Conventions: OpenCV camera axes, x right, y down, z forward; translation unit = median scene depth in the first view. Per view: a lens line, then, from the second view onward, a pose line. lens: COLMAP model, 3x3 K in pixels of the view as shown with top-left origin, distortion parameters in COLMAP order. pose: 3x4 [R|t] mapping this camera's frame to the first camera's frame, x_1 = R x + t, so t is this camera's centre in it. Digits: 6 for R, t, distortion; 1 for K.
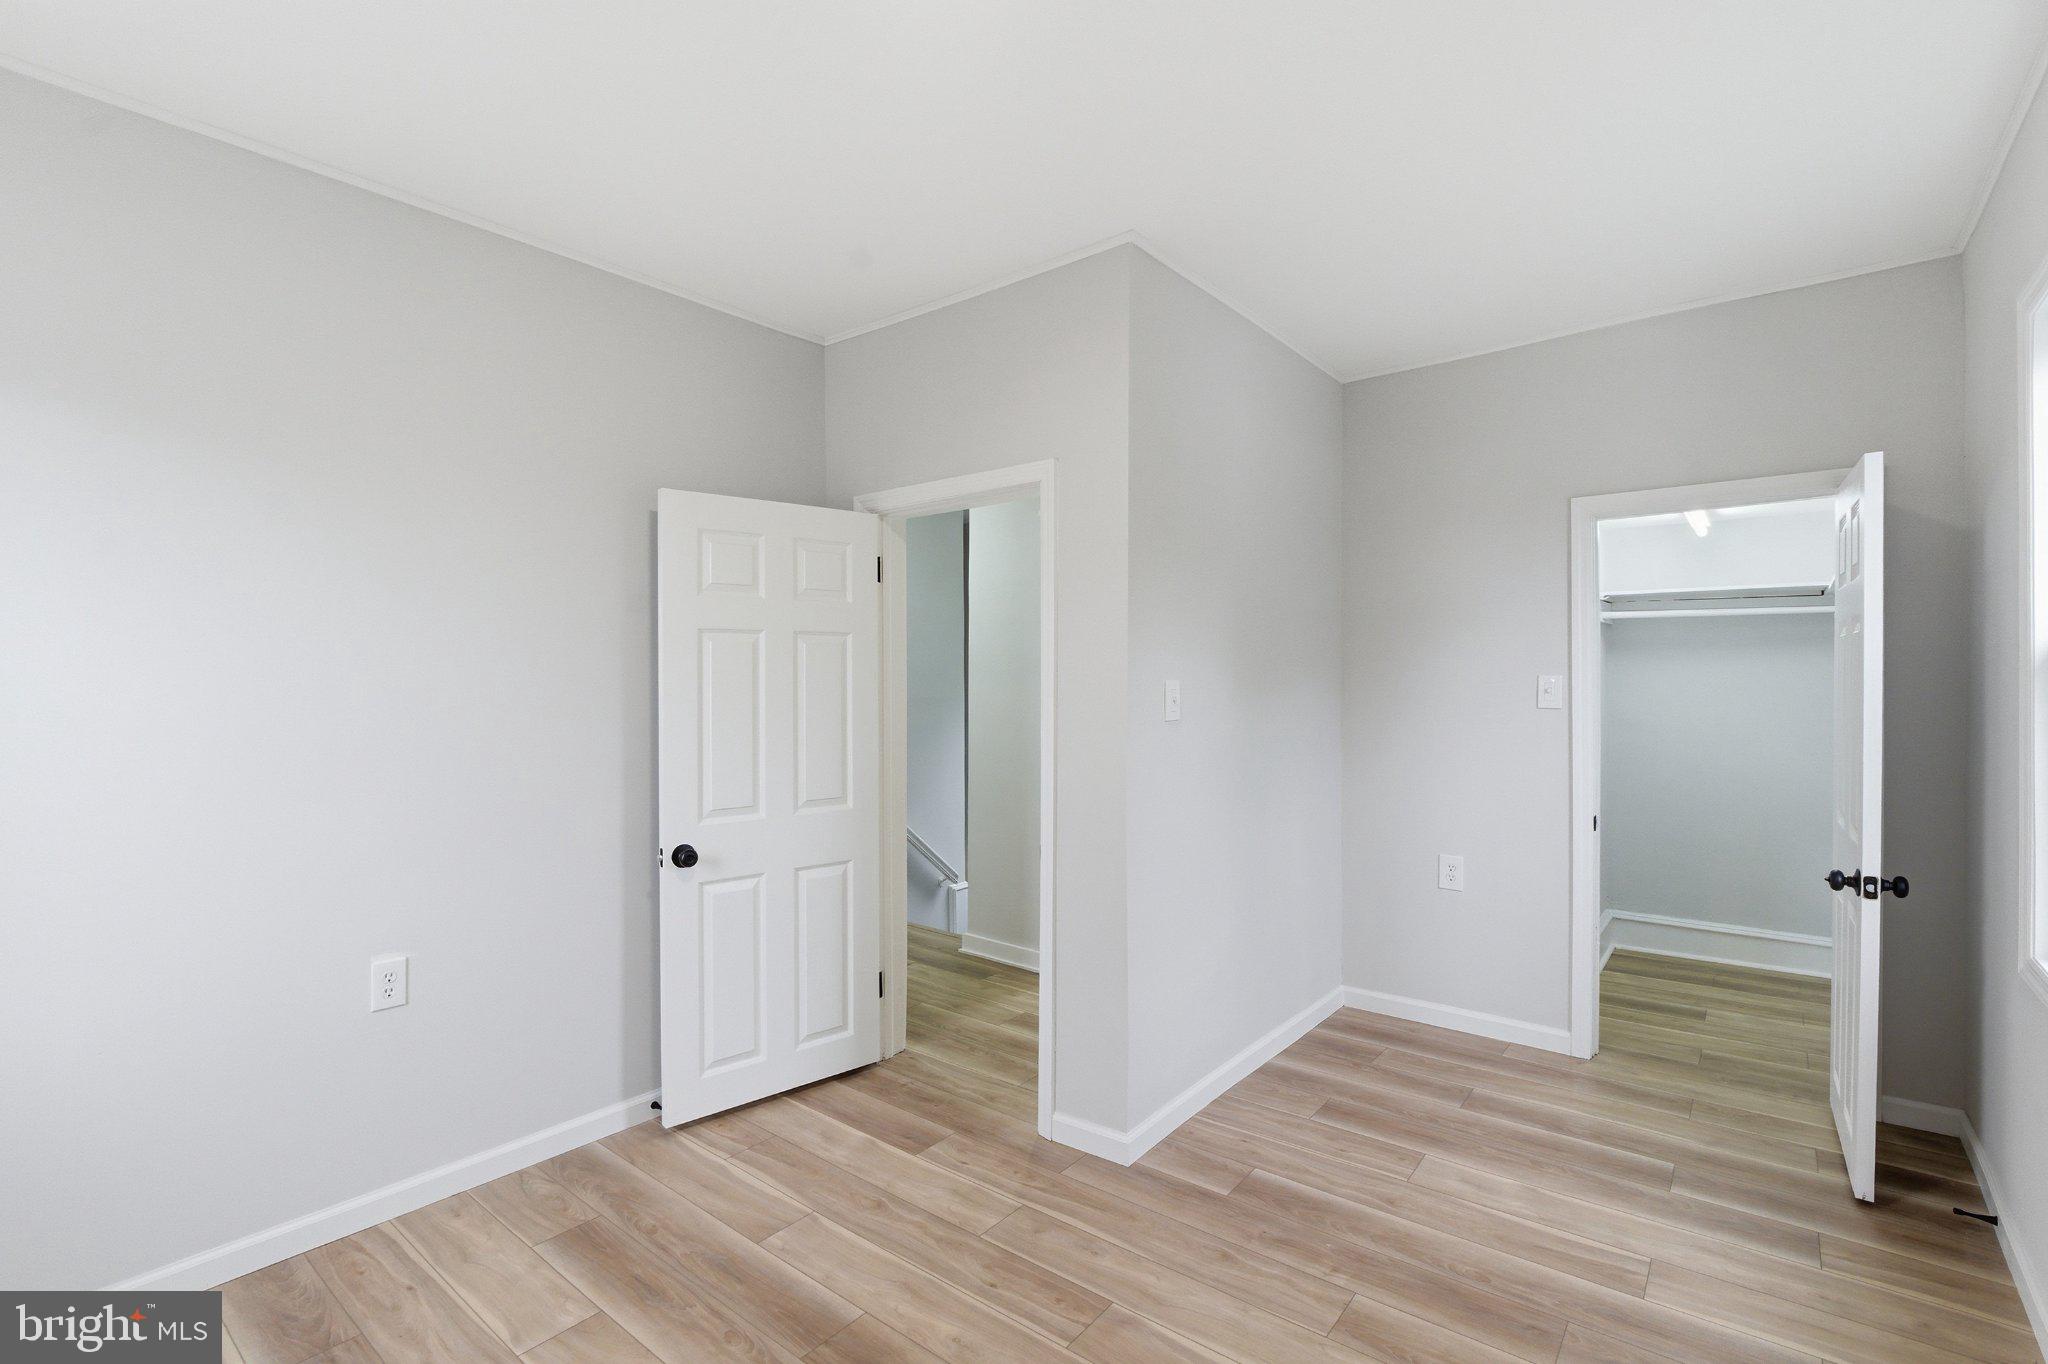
lens RADIAL K [[943.6, 0, 1024.0], [0, 943.6, 682.0], [0, 0, 1]] dist [-0.001610, 0.000166]
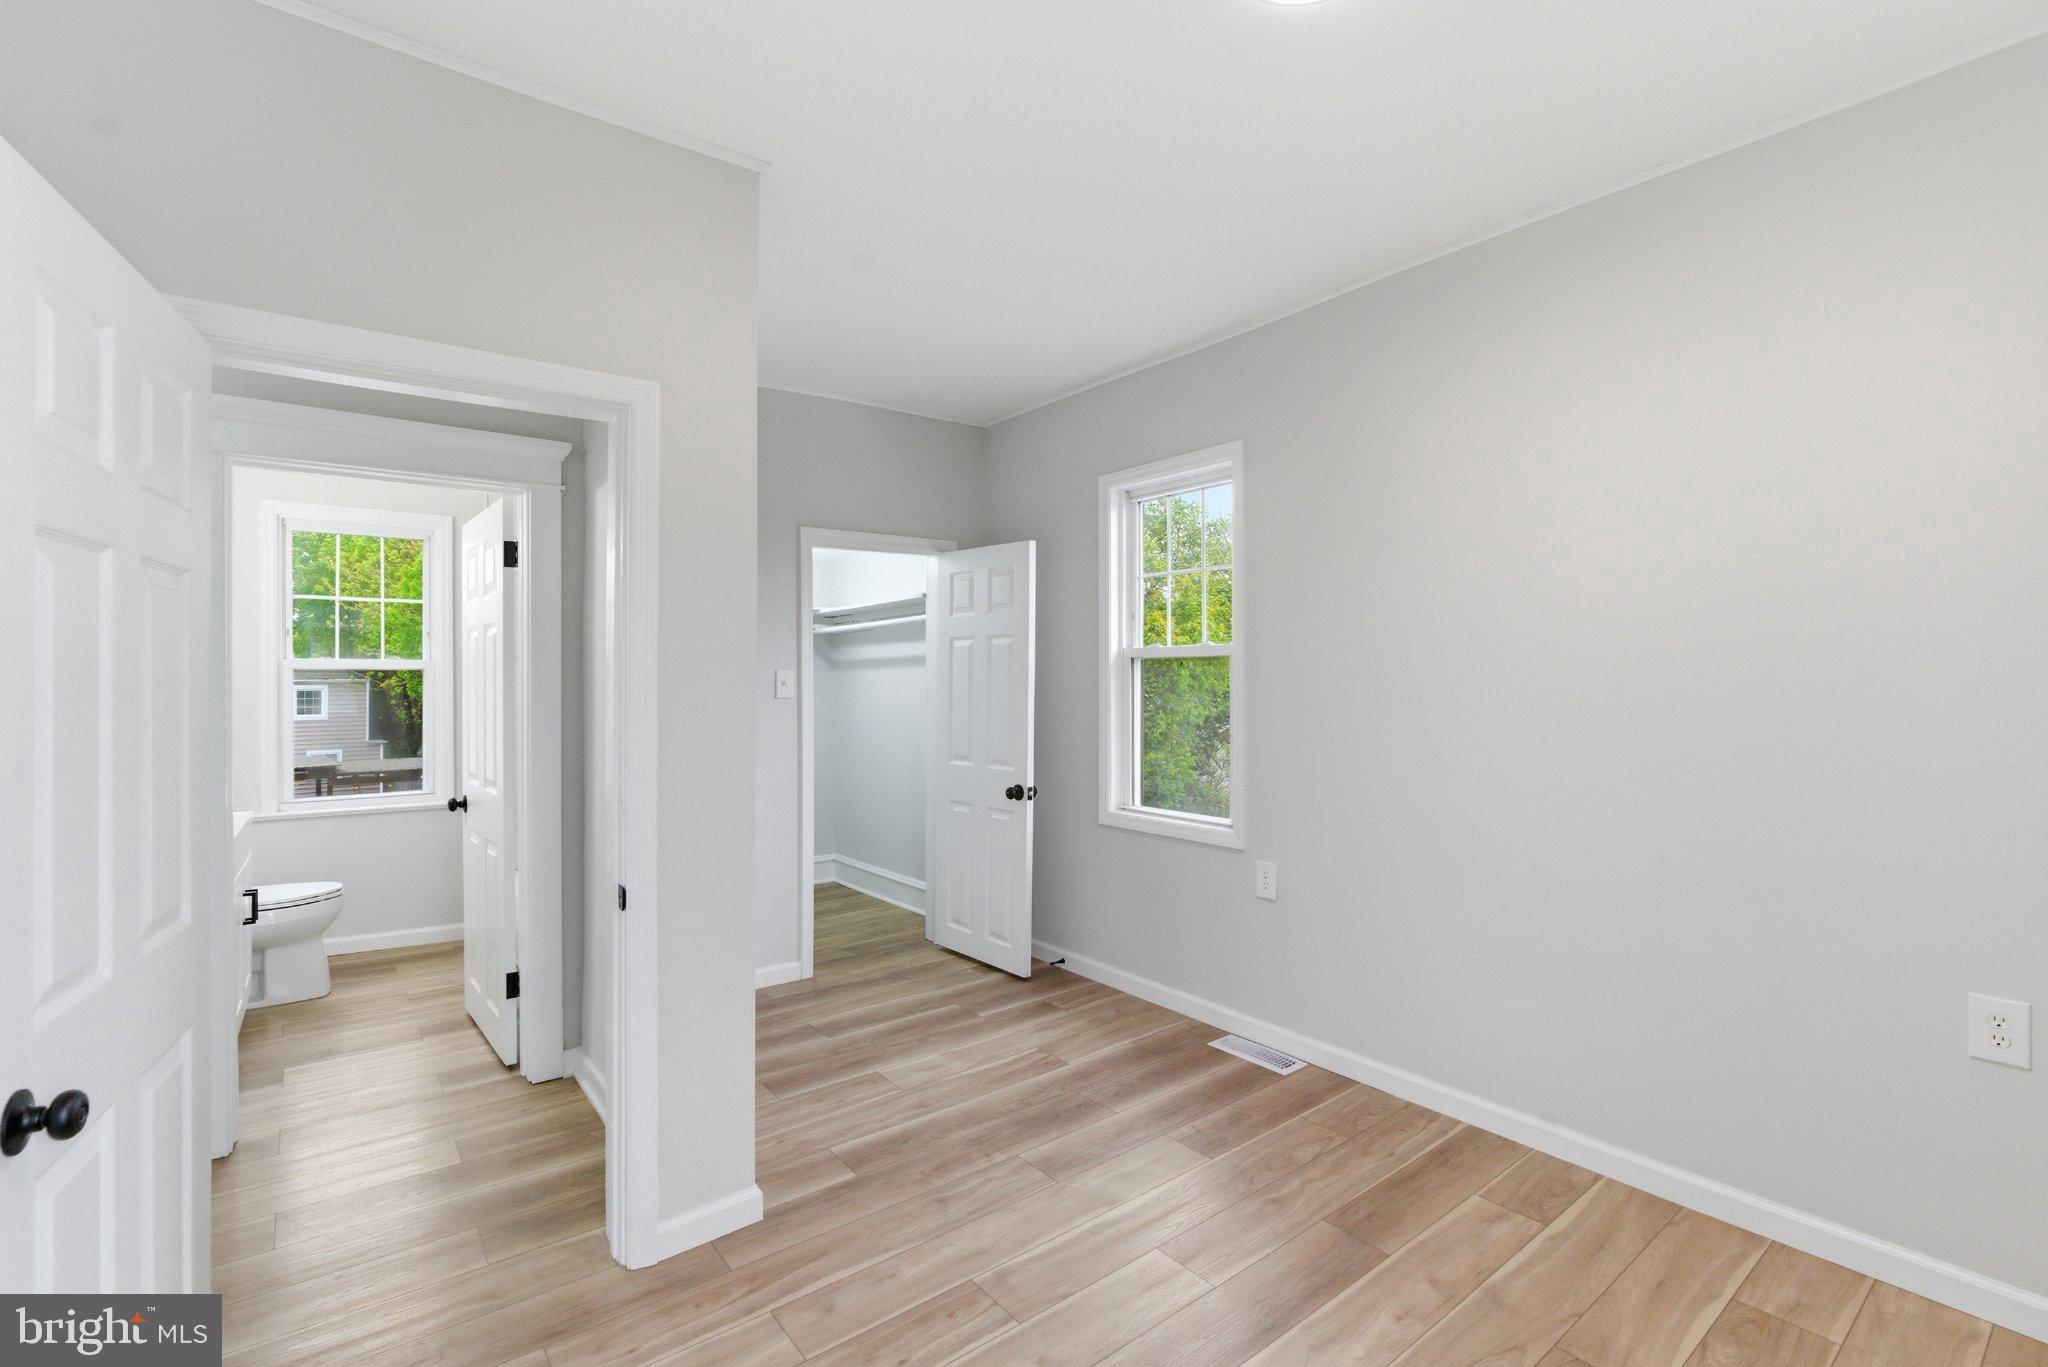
lens RADIAL K [[923.1, 0, 1024.0], [0, 923.1, 683.5], [0, 0, 1]] dist [-0.000887, -0.000024]
pose [[0.233048, -0.004212, 0.972456, -0.721093], [0.007639, 0.999968, 0.002500, 0.012144], [-0.972435, 0.006846, 0.233072, 0.597906]]
